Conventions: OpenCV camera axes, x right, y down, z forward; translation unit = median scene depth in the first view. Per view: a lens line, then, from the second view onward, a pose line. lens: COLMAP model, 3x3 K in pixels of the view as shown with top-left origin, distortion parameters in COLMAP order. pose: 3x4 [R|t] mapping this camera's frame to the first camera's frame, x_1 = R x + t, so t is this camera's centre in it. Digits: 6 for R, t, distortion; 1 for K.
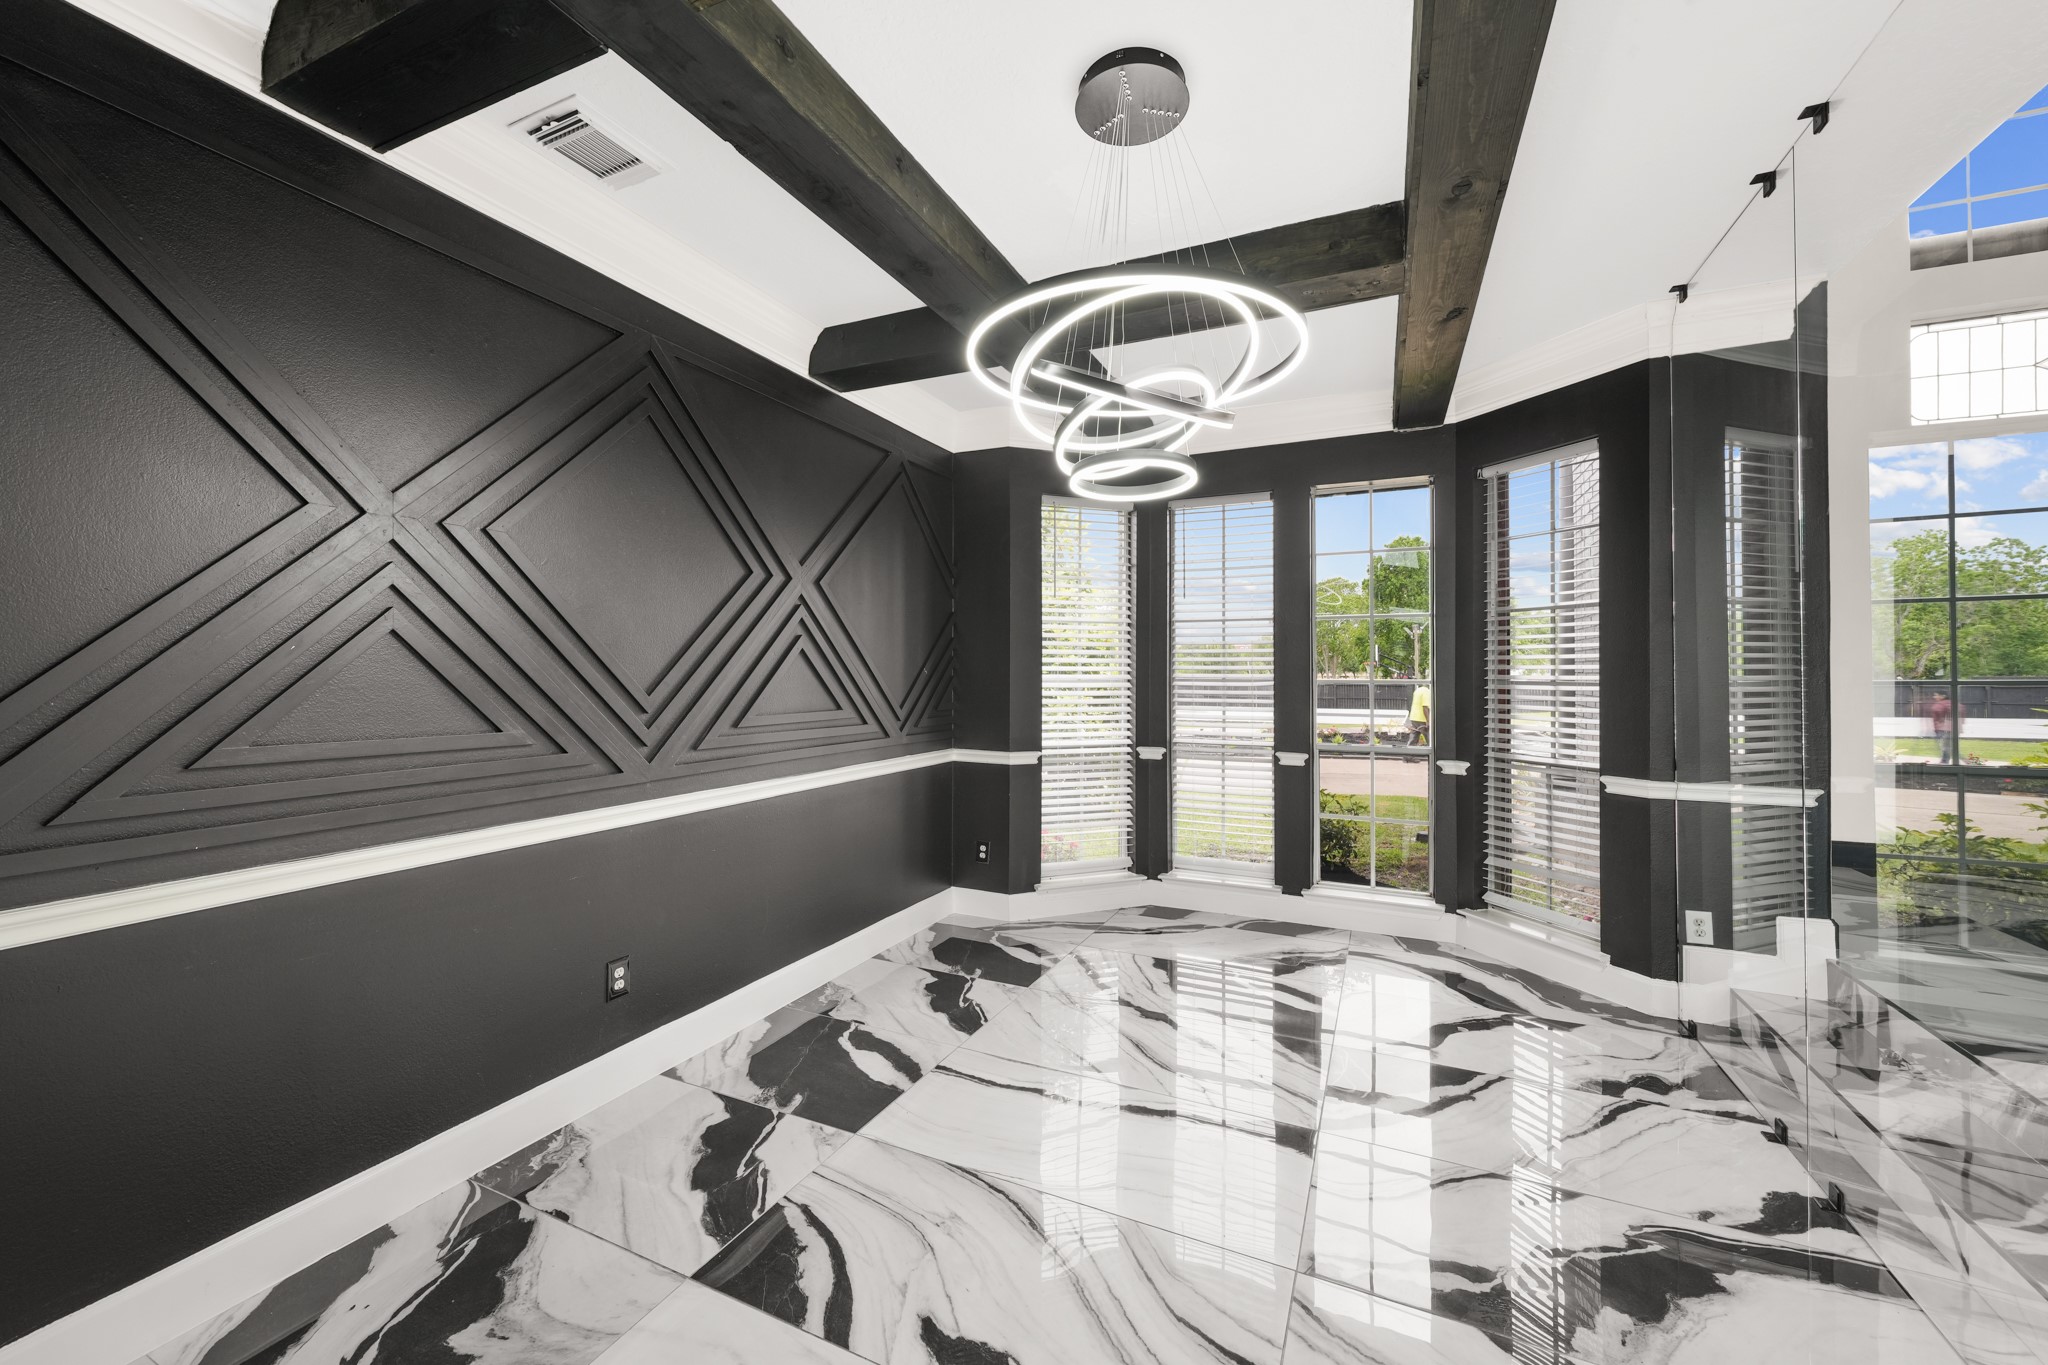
lens RADIAL K [[761.4, 0, 1034.9], [0, 761.4, 660.6], [0, 0, 1]] dist [-0.001224, 0.000340]
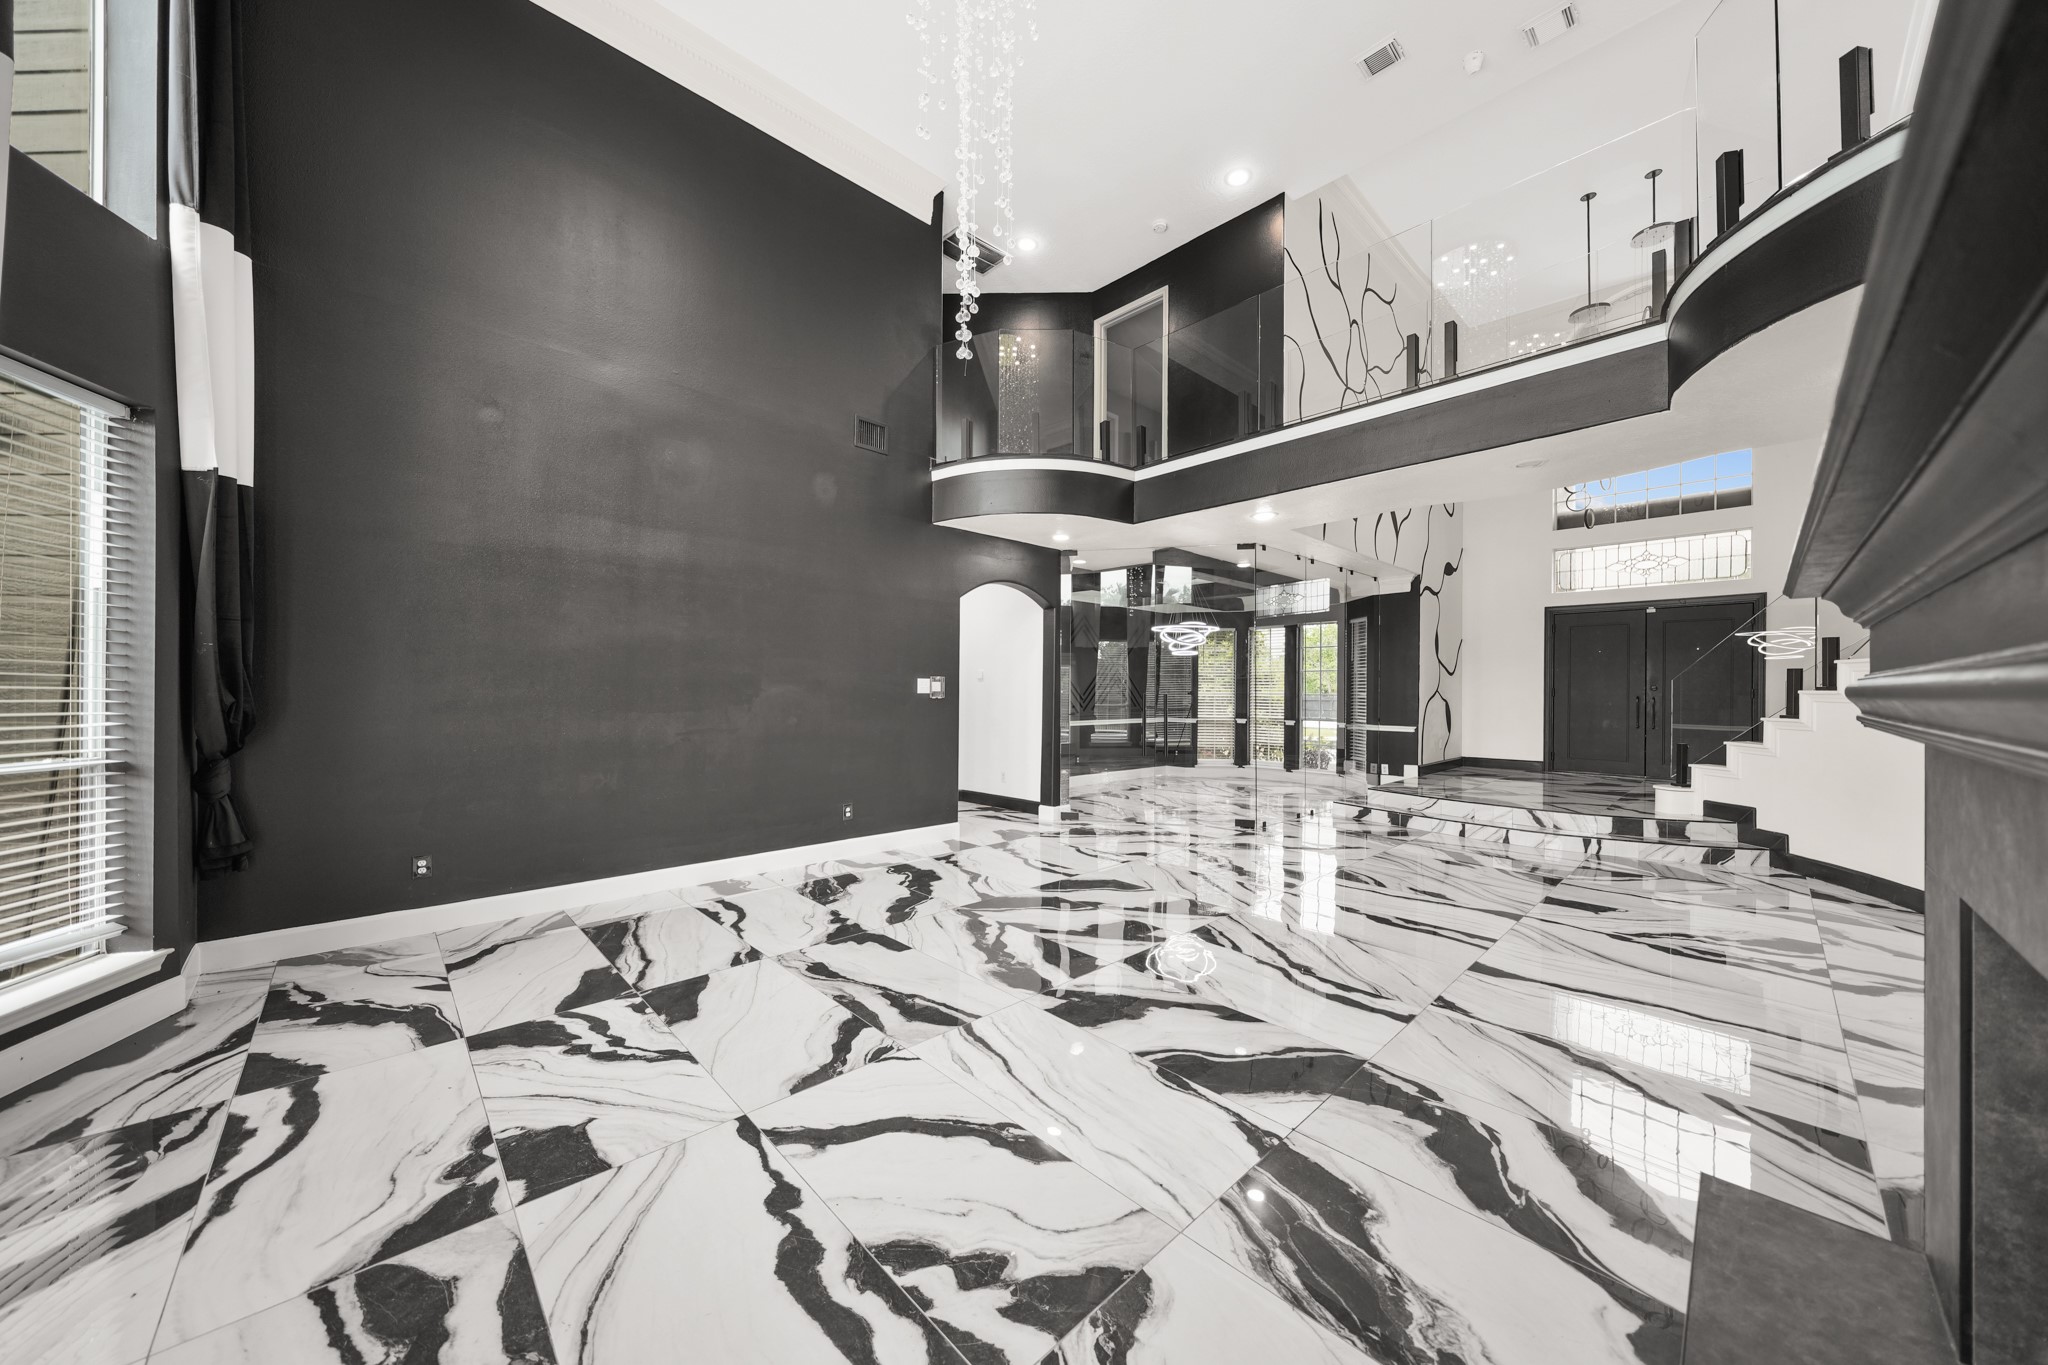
lens RADIAL K [[706.2, 0, 1008.6], [0, 706.2, 684.1], [0, 0, 1]] dist [-0.005194, 0.000674]
pose [[0.917866, -0.000742, -0.396890, 0.415564], [0.005349, 0.999931, 0.010502, -0.040860], [0.396854, -0.011762, 0.917806, -1.725748]]
